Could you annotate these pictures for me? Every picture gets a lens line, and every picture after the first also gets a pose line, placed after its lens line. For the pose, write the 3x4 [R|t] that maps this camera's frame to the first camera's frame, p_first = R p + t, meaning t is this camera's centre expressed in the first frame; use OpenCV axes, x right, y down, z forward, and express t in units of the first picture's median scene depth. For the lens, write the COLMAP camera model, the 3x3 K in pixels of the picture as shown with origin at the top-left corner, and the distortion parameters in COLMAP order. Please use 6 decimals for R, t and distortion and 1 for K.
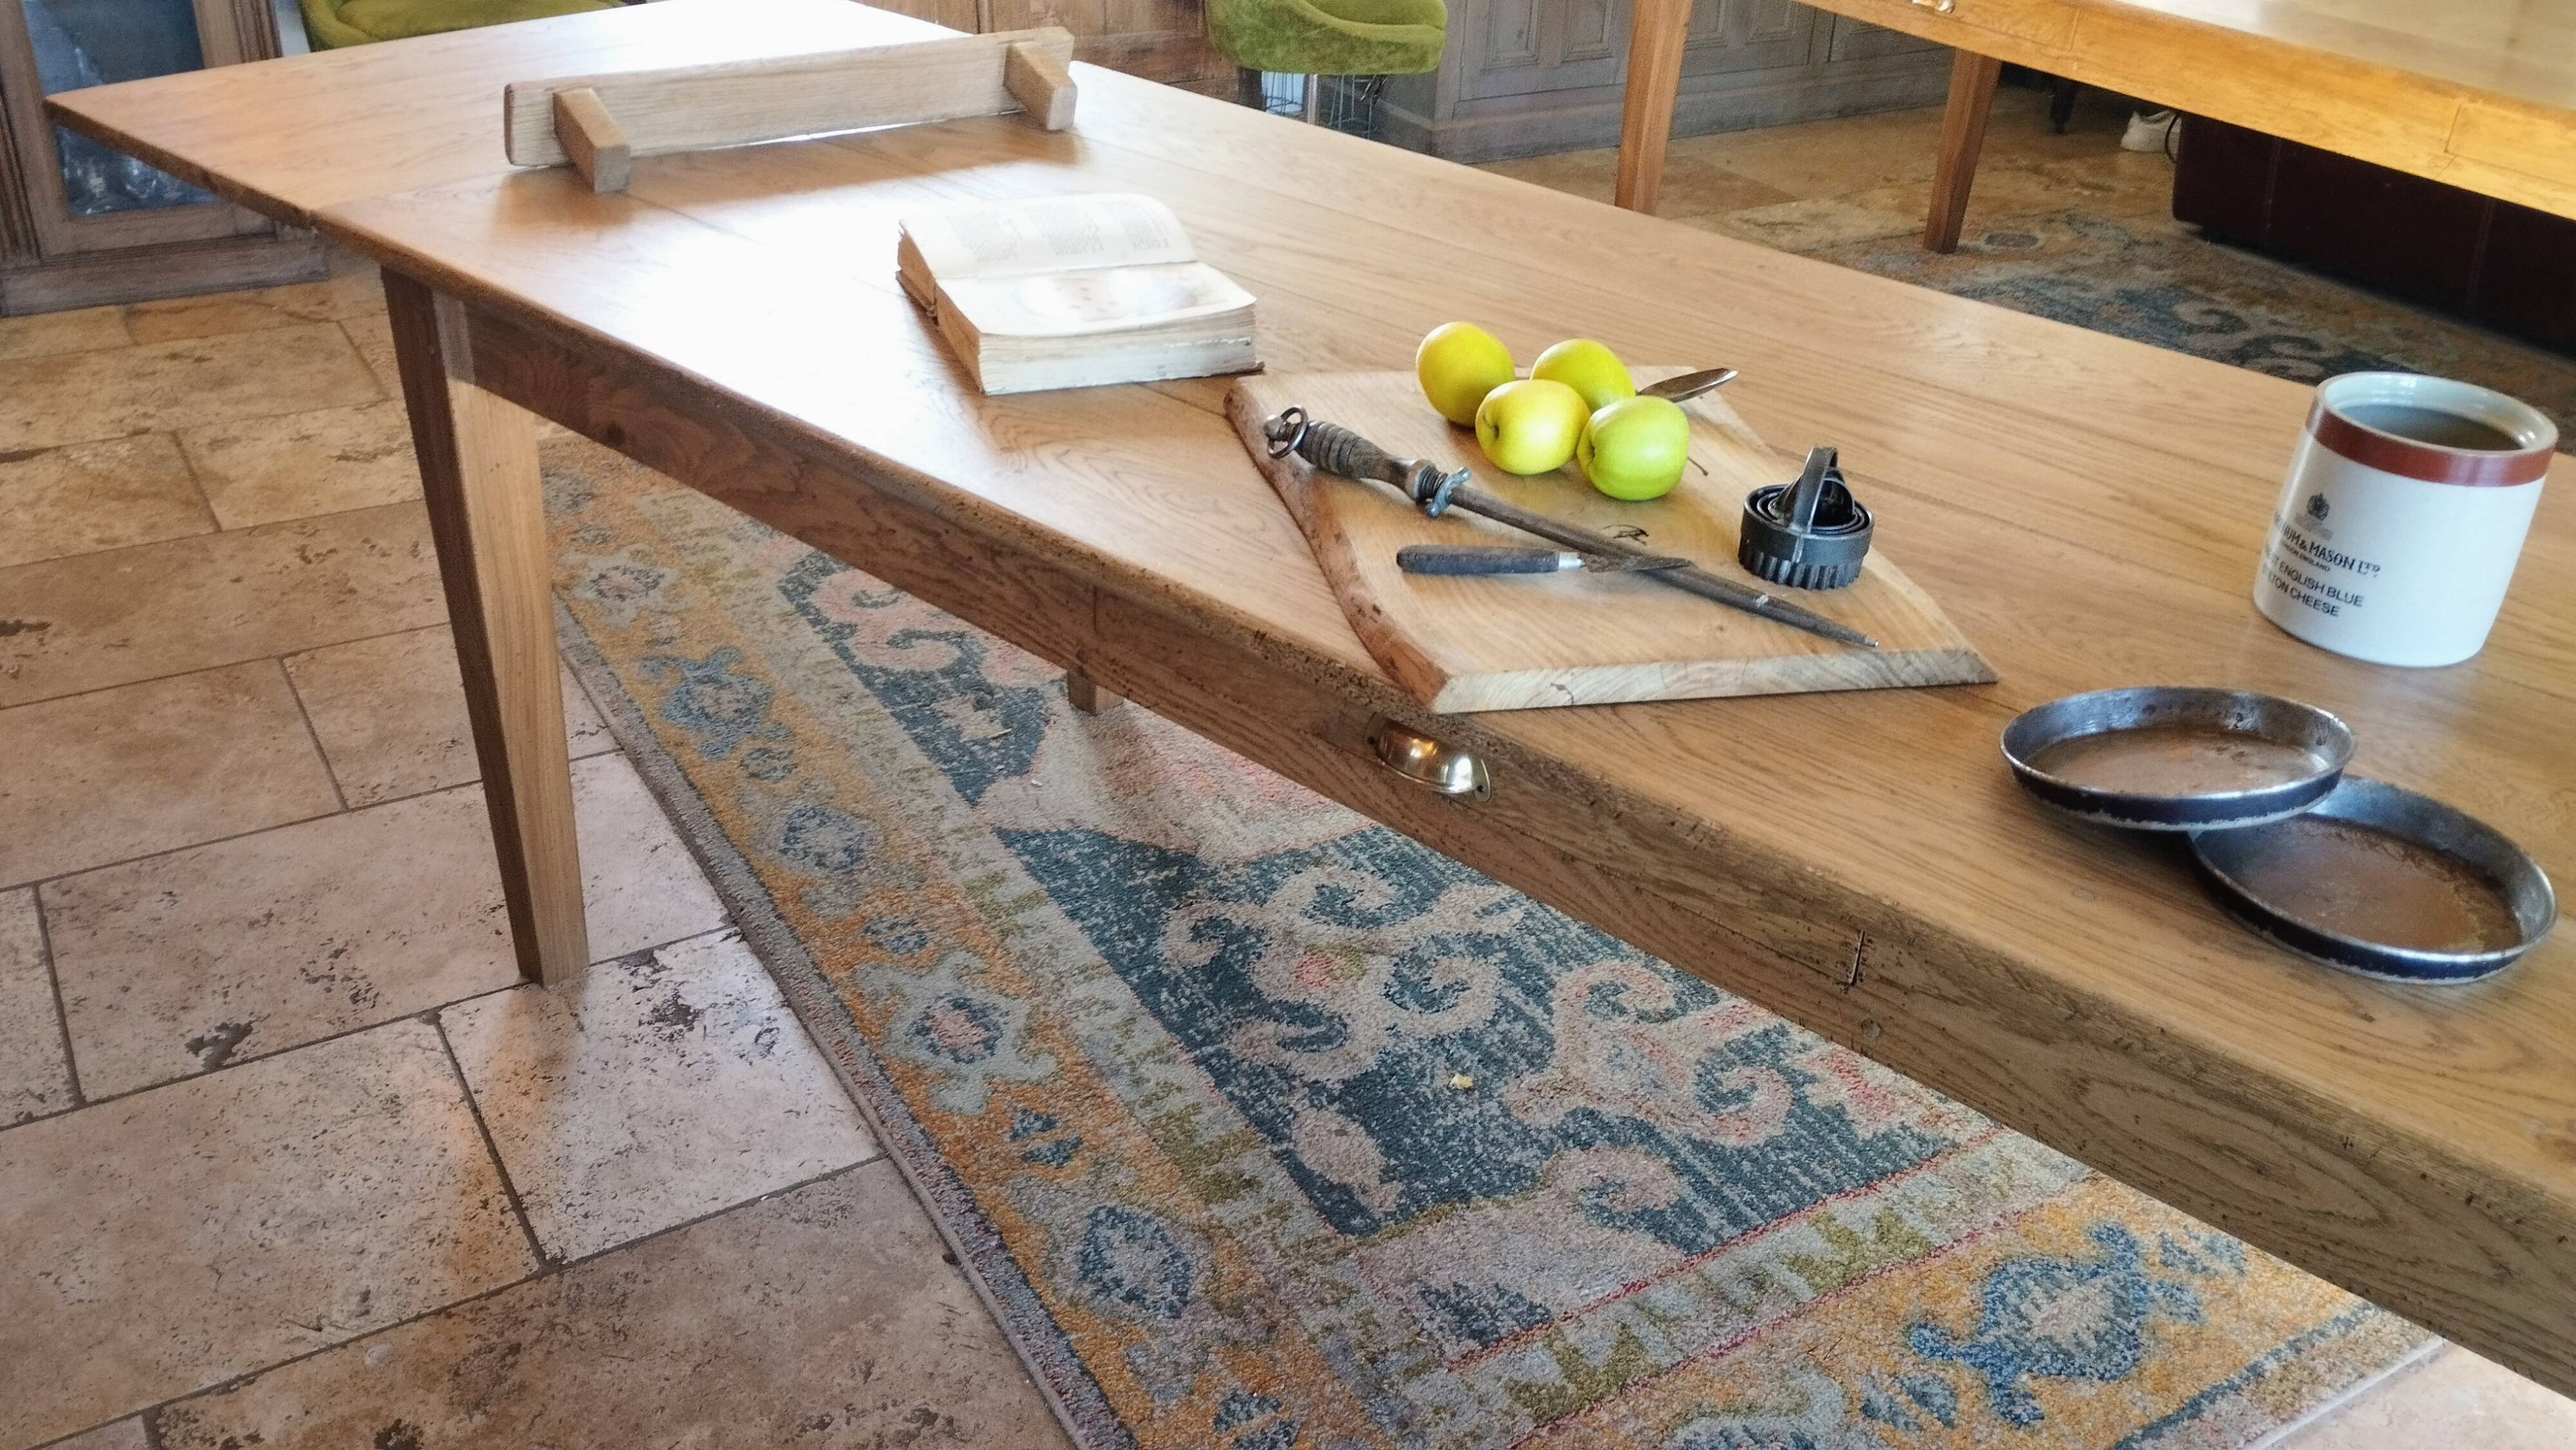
lens RADIAL K [[2160.4, 0, 1293.2], [0, 2160.4, 700.0], [0, 0, 1]] dist [0.070818, -0.086797]
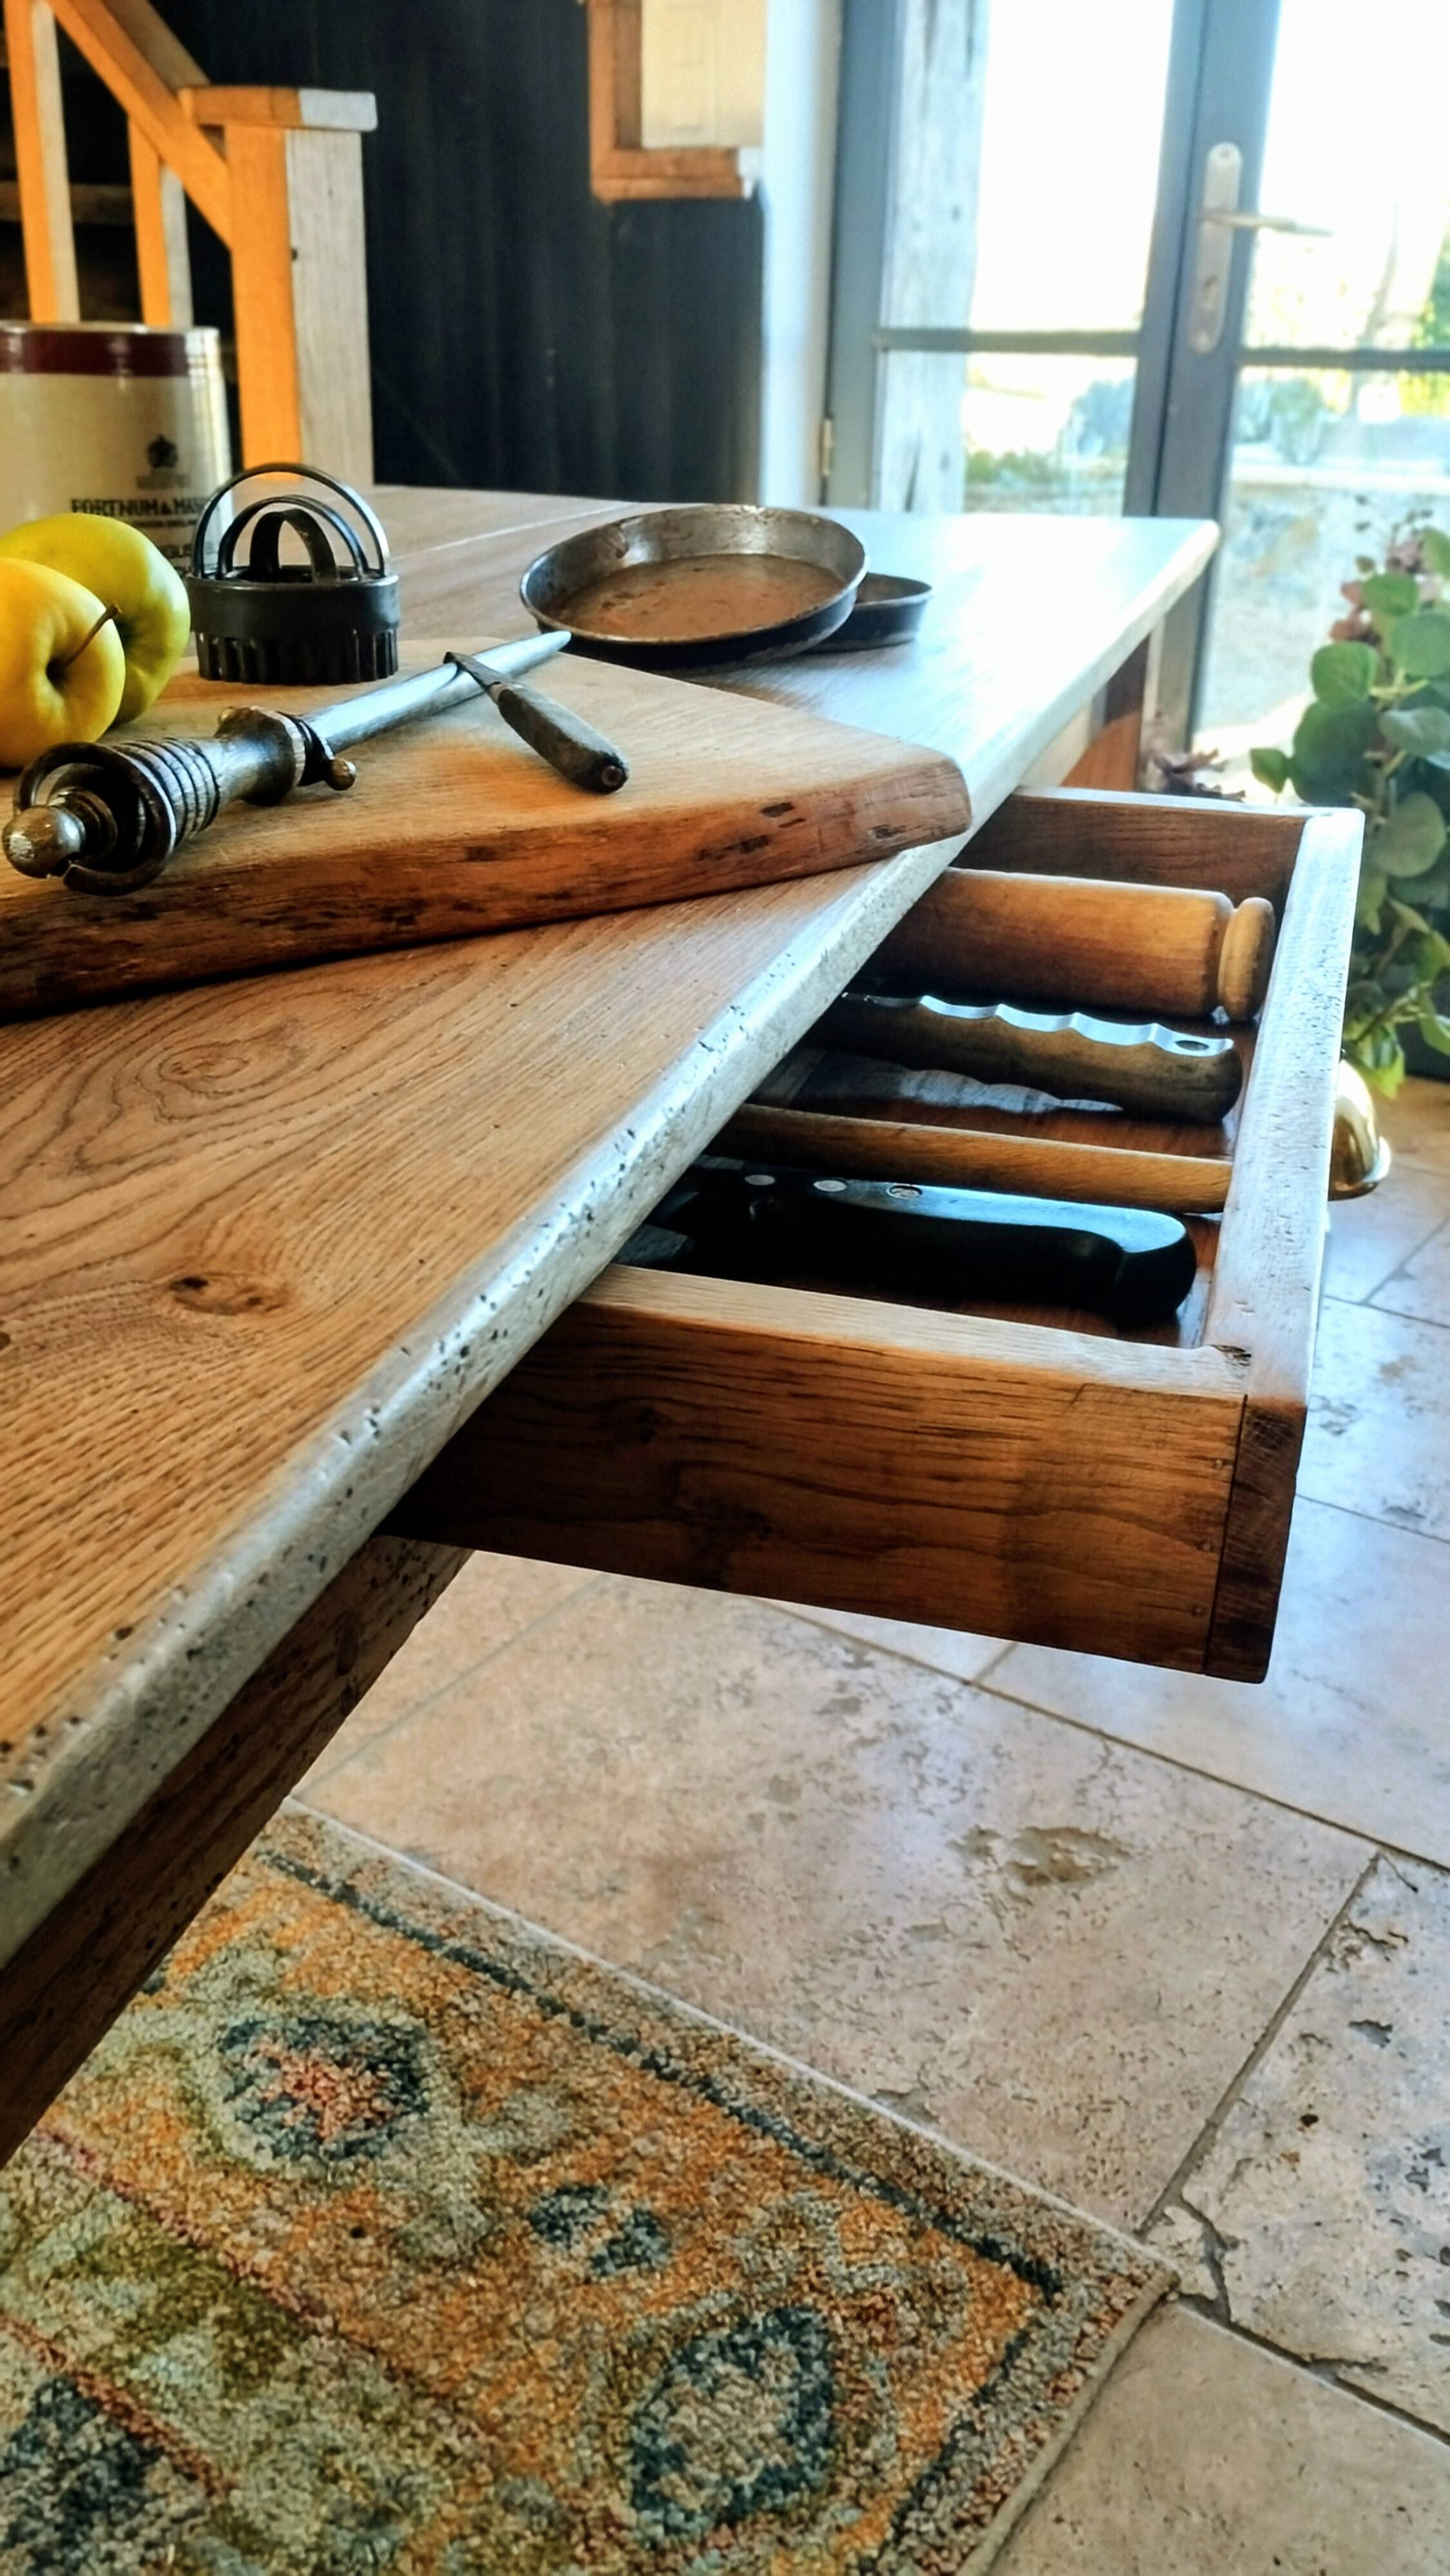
lens RADIAL K [[2160.4, 0, 708.6], [0, 2160.4, 1304.7], [0, 0, 1]] dist [0.070818, -0.086797]
pose [[-0.404019, -0.439879, 0.802044, -0.248903], [0.405182, 0.700030, 0.588035, -0.158132], [-0.820119, 0.562551, -0.104594, 0.656854]]
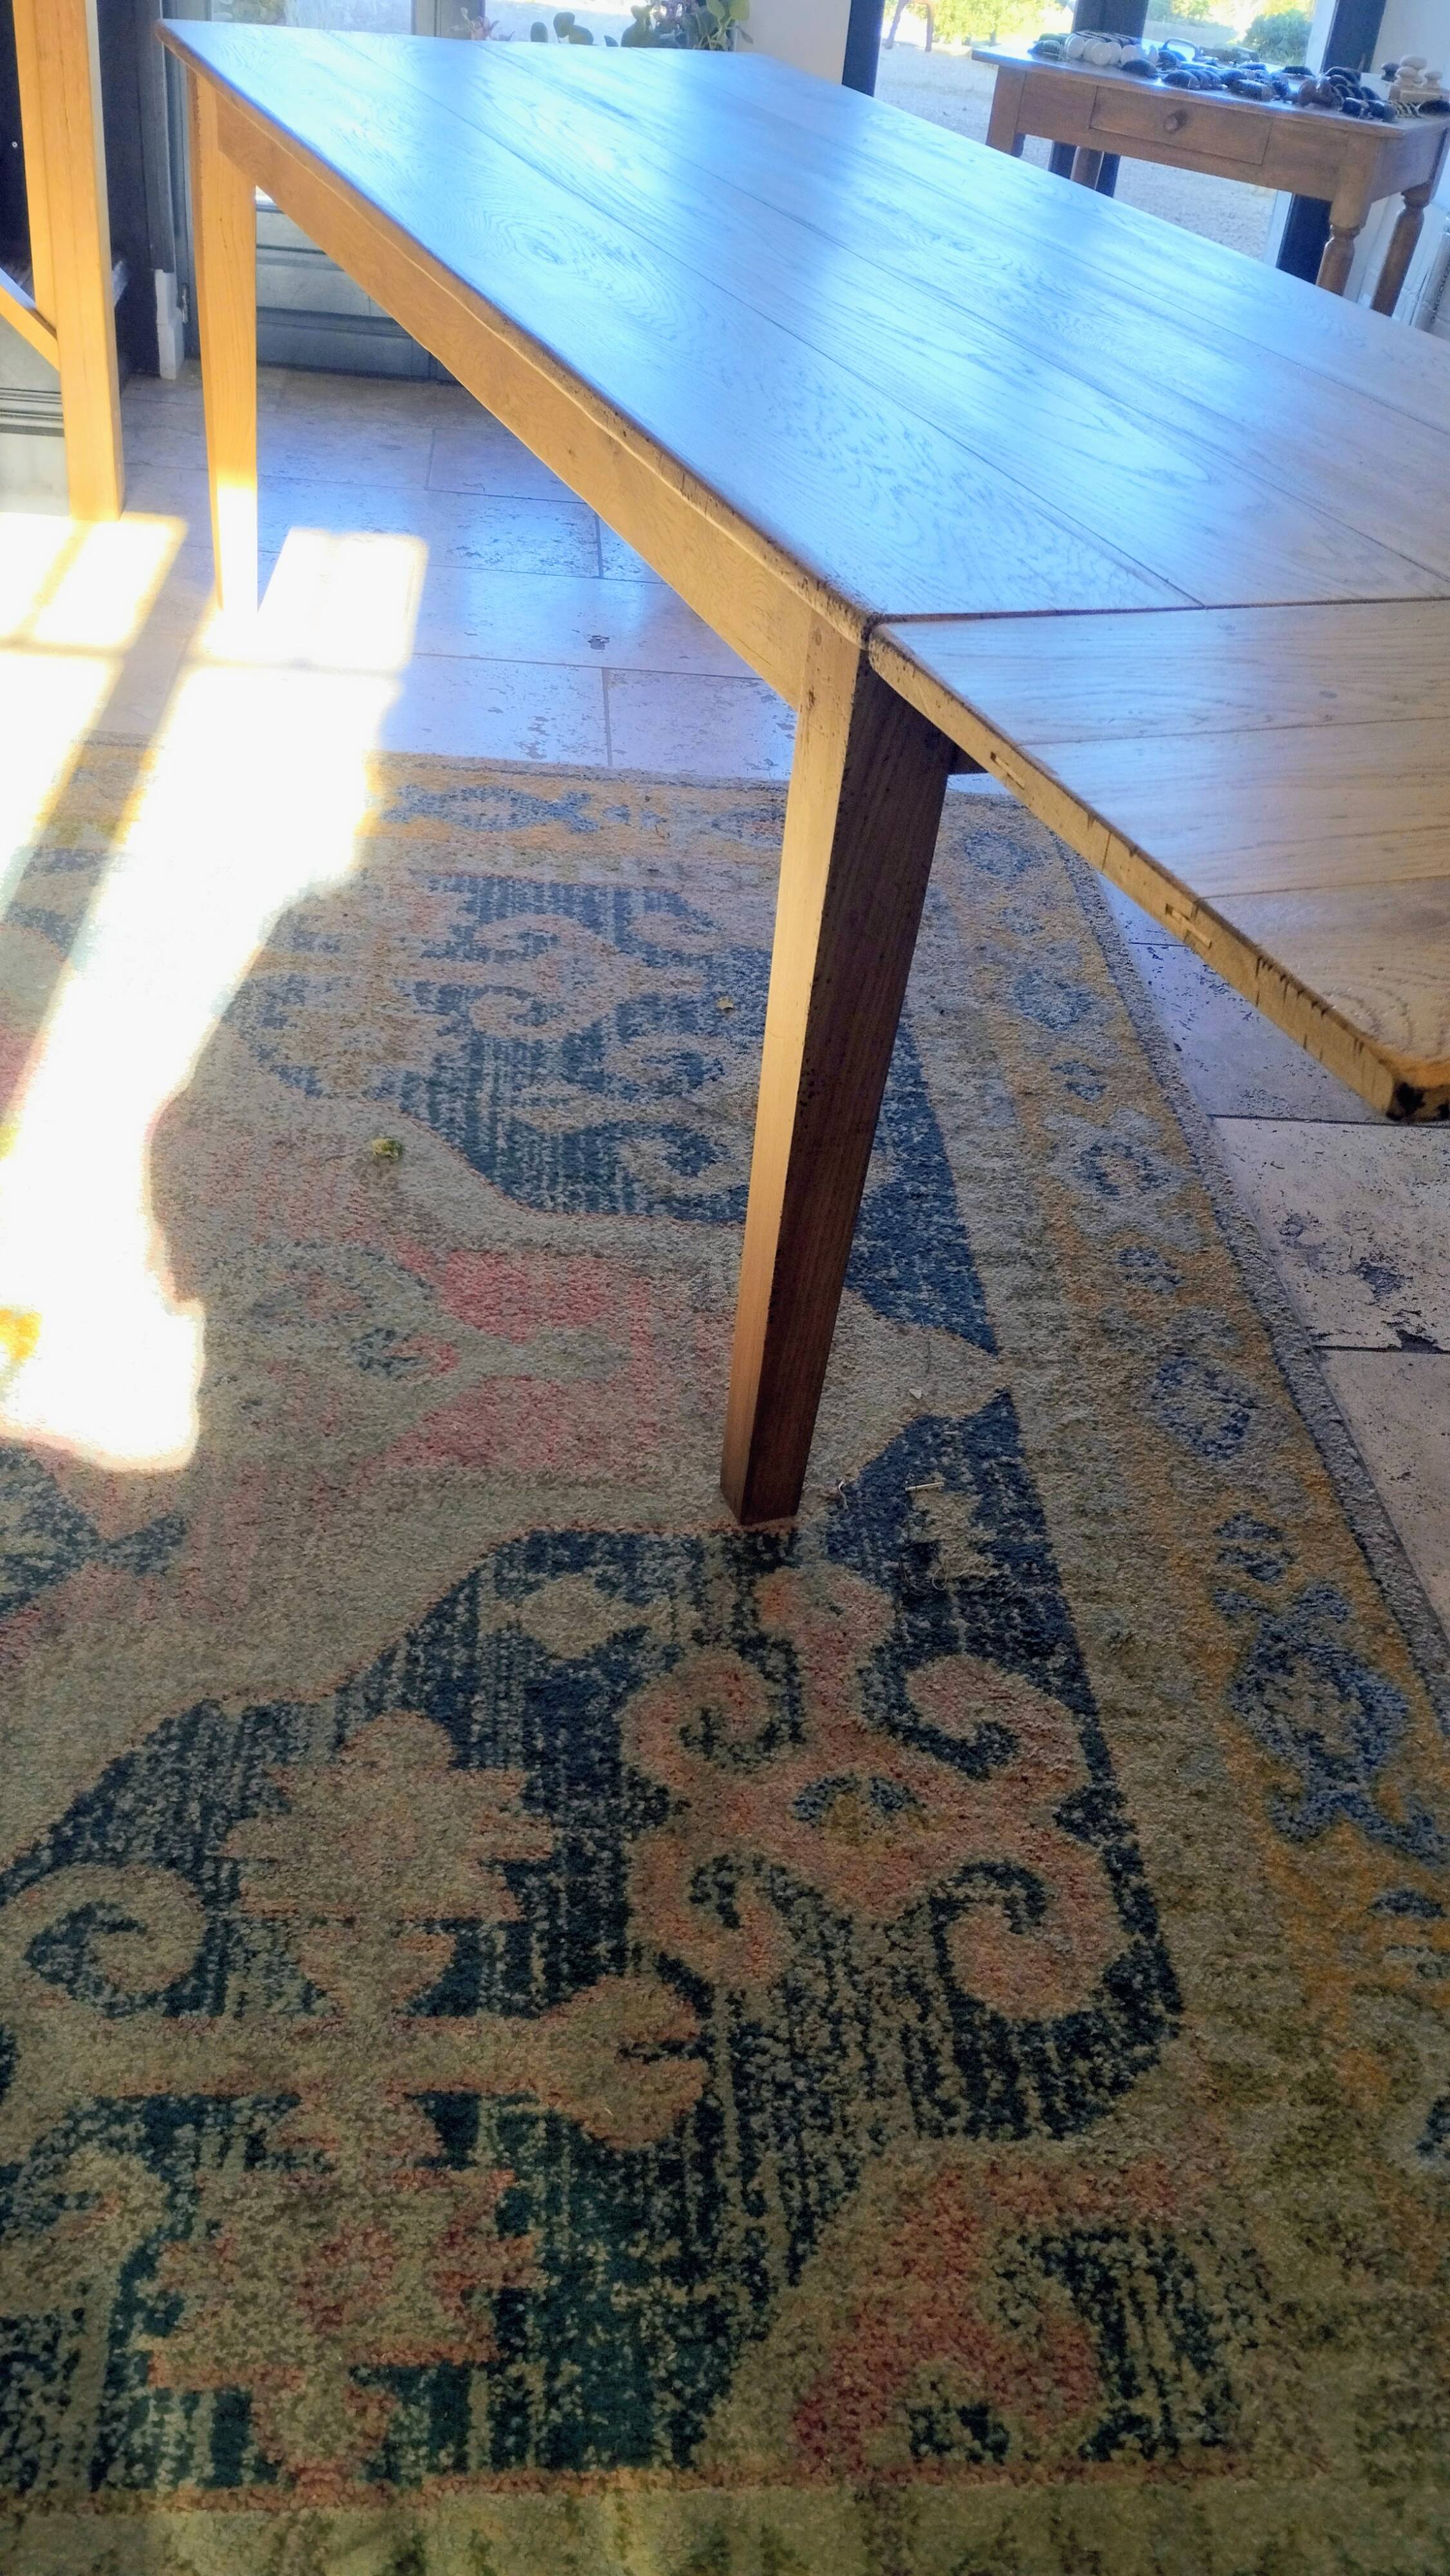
lens RADIAL K [[2160.4, 0, 744.0], [0, 2160.4, 1311.0], [0, 0, 1]] dist [0.070818, -0.086797]
pose [[-0.879439, -0.379720, 0.287053, -0.325362], [0.093067, 0.454238, 0.886006, -0.774734], [-0.466824, 0.805904, -0.364135, 1.535561]]
